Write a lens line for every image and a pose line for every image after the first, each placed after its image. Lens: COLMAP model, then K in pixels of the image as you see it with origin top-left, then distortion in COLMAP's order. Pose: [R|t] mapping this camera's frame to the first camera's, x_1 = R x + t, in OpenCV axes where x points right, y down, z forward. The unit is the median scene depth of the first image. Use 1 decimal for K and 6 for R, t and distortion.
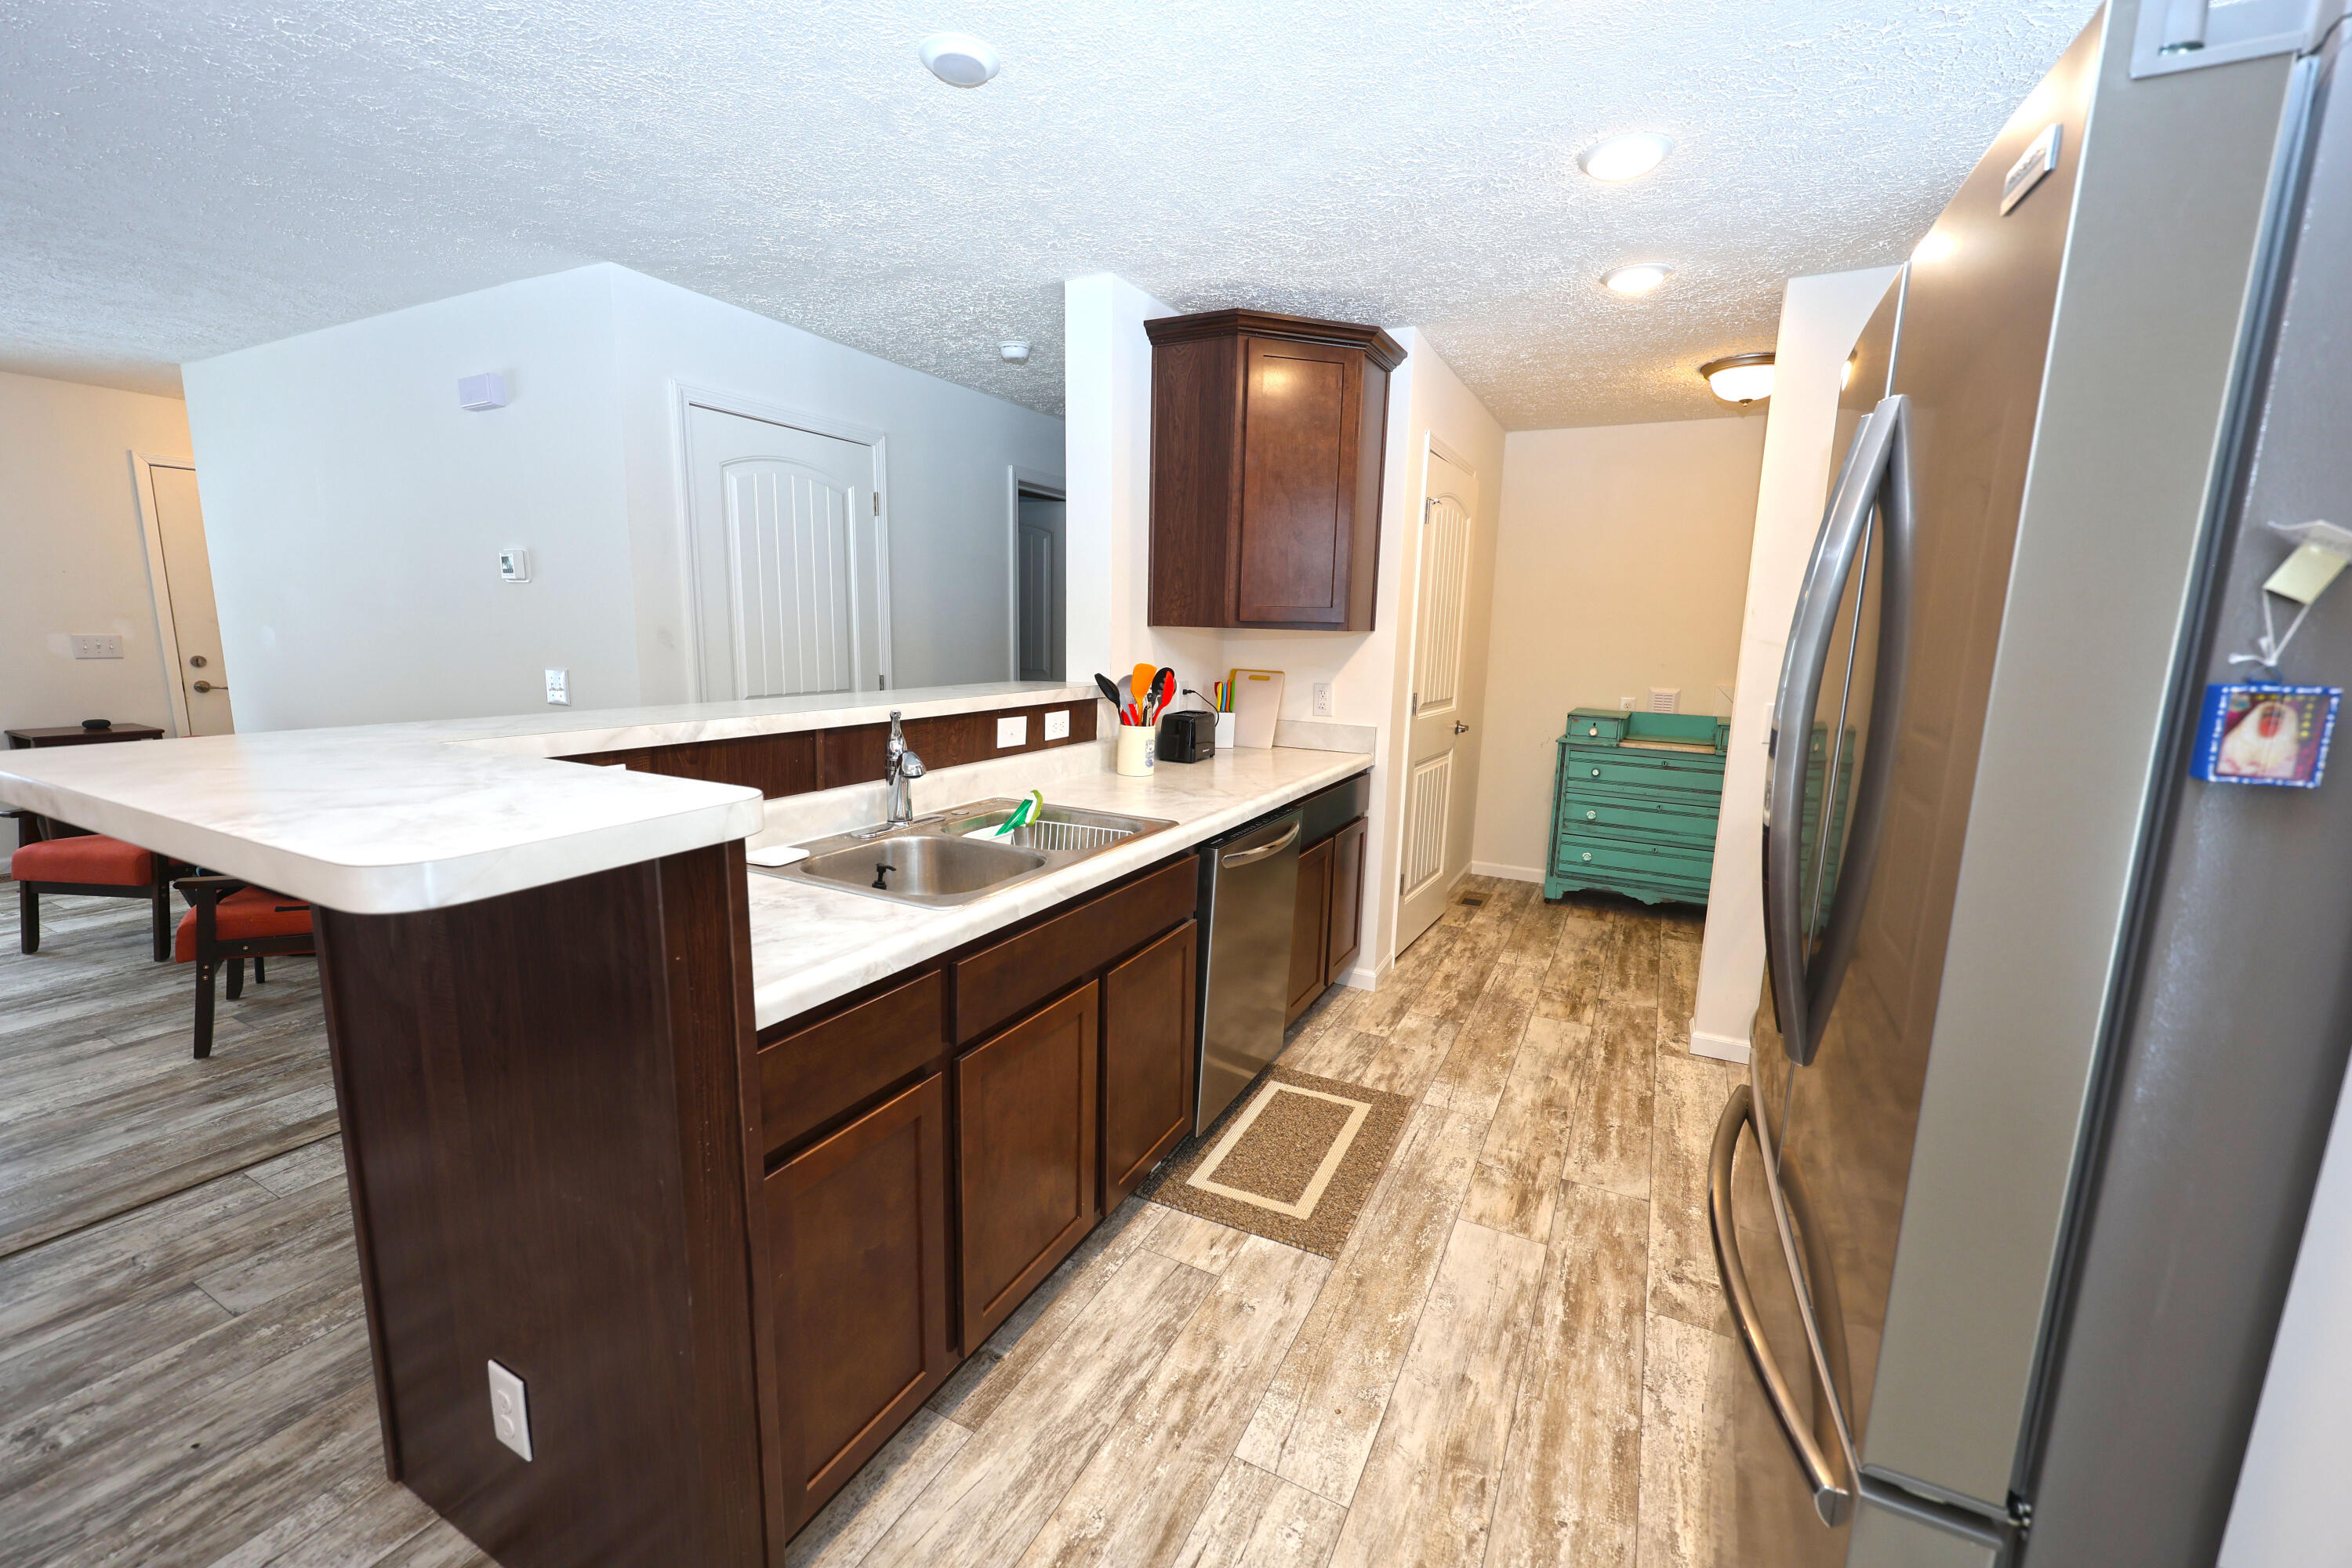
lens RADIAL K [[947.3, 0, 1175.8], [0, 947.3, 779.1], [0, 0, 1]] dist [0.008080, -0.001614]
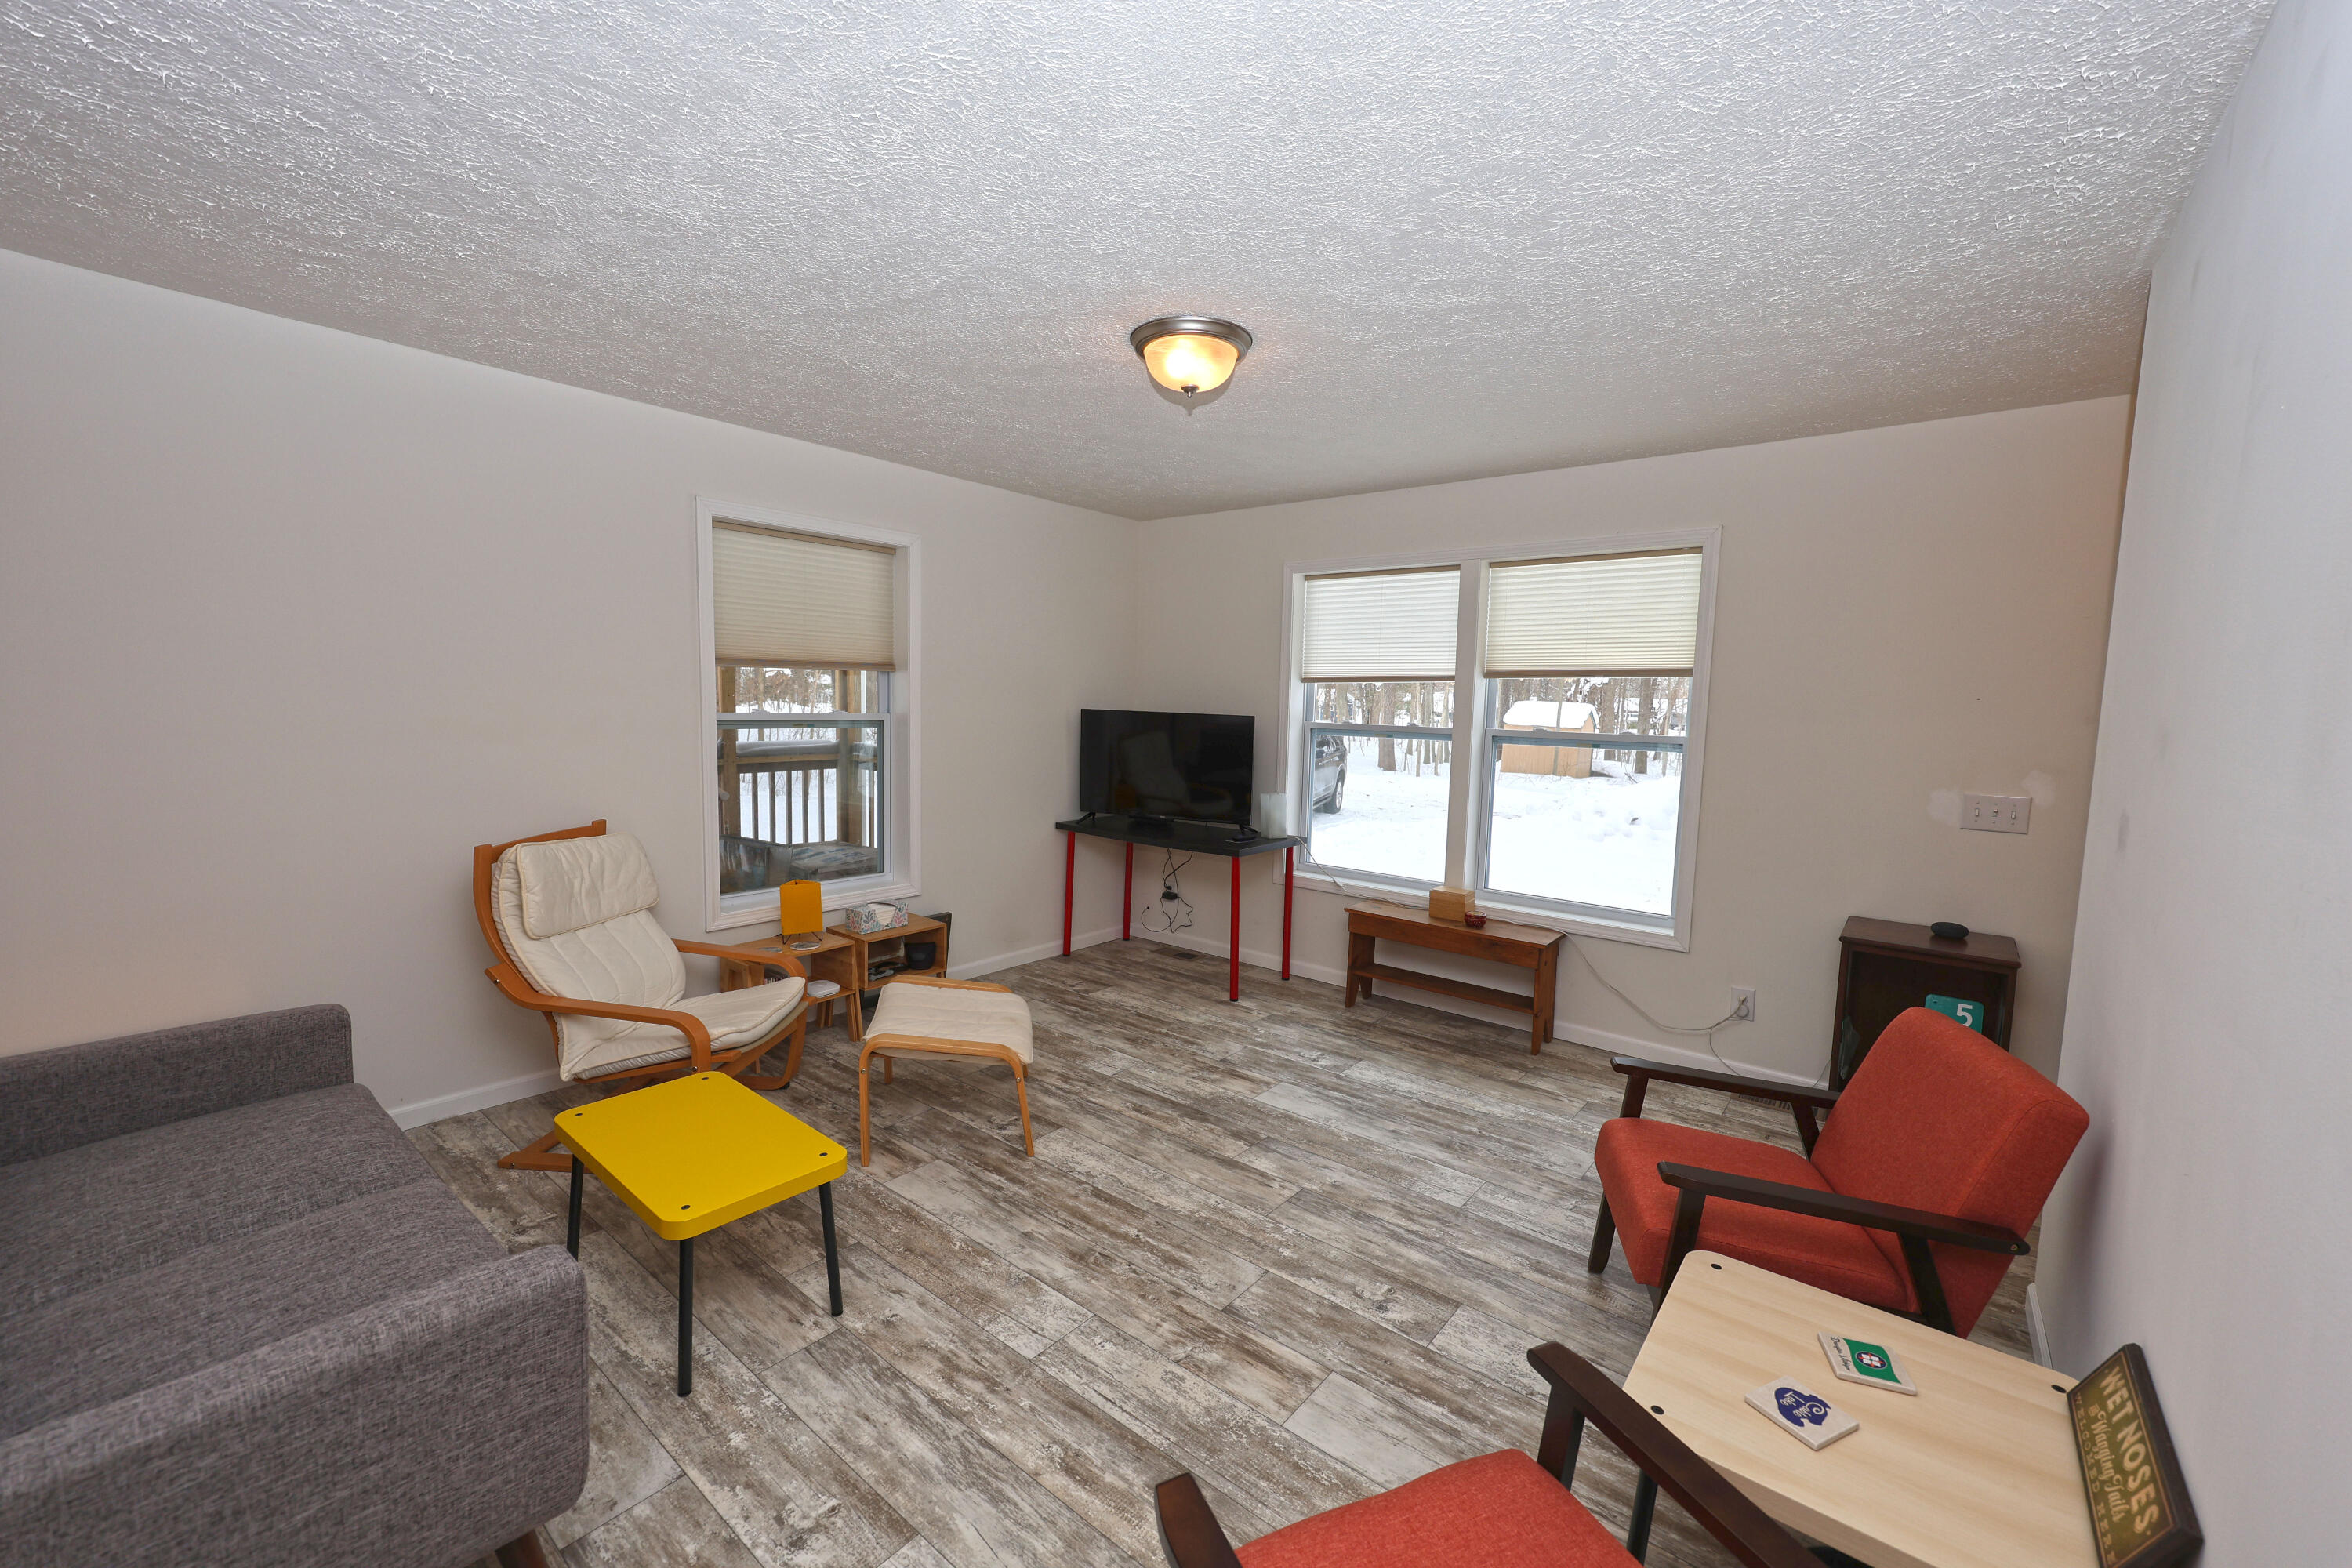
lens RADIAL K [[947.3, 0, 1172.2], [0, 947.3, 781.9], [0, 0, 1]] dist [0.008080, -0.001614]
pose [[0.208904, -0.112453, 0.971449, -0.776202], [0.137519, 0.986874, 0.084666, -0.099561], [-0.968219, 0.115905, 0.221627, 0.328200]]
